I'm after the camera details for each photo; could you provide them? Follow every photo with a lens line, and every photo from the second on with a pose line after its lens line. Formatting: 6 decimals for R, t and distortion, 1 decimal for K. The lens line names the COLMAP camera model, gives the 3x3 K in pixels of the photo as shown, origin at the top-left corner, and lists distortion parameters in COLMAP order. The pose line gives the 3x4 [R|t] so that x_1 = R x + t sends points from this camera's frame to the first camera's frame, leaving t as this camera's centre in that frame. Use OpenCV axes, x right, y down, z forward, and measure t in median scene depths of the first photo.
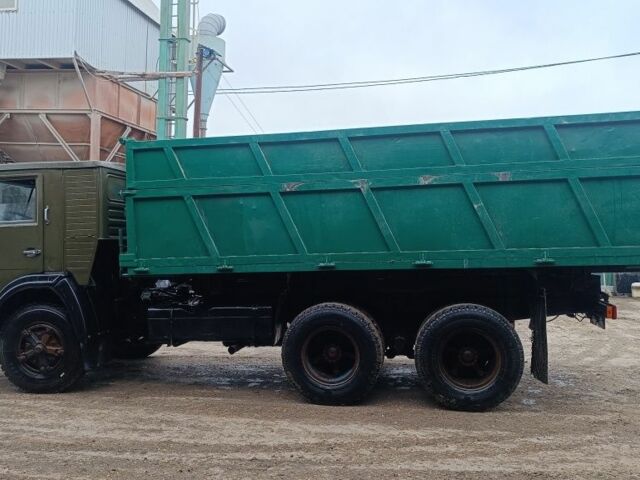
lens RADIAL K [[425.5, 0, 320.0], [0, 425.5, 240.0], [0, 0, 1]] dist [0.005709, -0.000942]
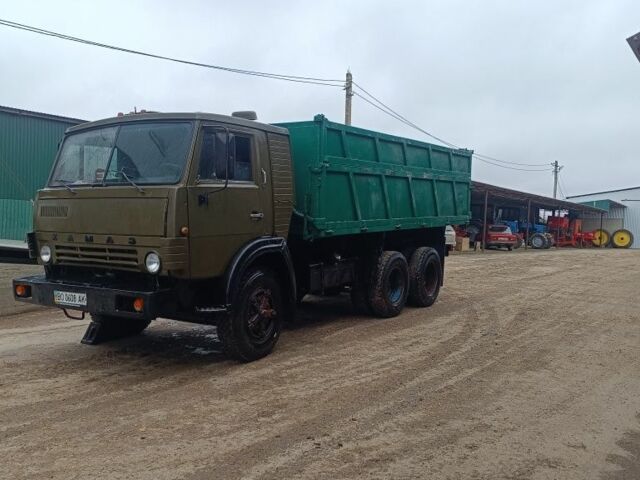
lens RADIAL K [[582.4, 0, 320.0], [0, 582.4, 240.0], [0, 0, 1]] dist [0.019295, -0.019032]
pose [[0.445821, -0.026040, 0.894743, -1.909901], [-0.018566, 0.999093, 0.038327, 0.032644], [-0.894929, -0.033699, 0.444933, 0.309375]]
